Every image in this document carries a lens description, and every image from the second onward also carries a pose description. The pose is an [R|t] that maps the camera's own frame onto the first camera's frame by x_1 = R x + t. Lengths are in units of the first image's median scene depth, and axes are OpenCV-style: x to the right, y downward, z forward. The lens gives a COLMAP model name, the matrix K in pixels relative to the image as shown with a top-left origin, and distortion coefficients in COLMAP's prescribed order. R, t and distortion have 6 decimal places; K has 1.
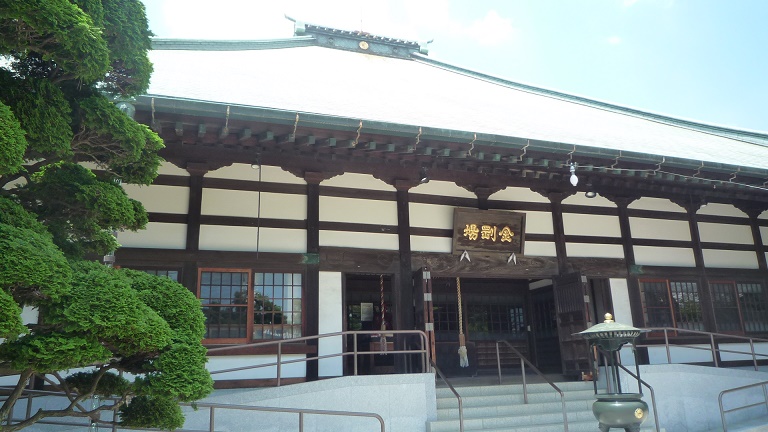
lens RADIAL K [[560.4, 0, 384.0], [0, 560.4, 216.0], [0, 0, 1]] dist [0.018307, -0.070315]
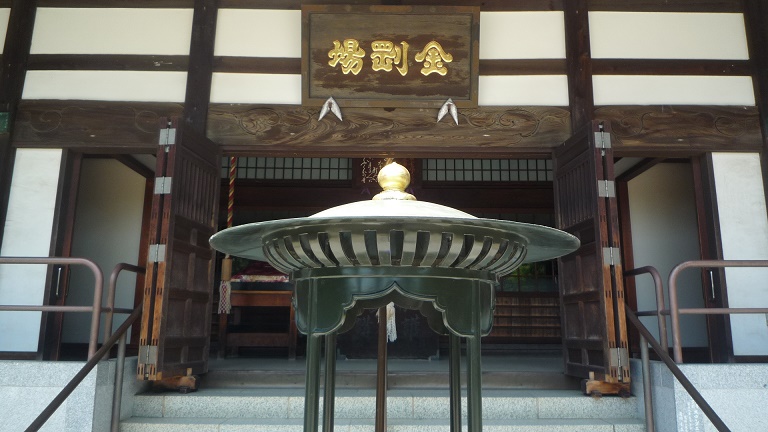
lens RADIAL K [[560.4, 0, 384.0], [0, 560.4, 216.0], [0, 0, 1]] dist [0.018307, -0.070315]
pose [[0.946123, -0.024625, -0.322869, 0.328332], [0.048643, 0.996598, 0.066532, 0.128756], [0.320132, -0.078653, 0.944102, 0.560601]]
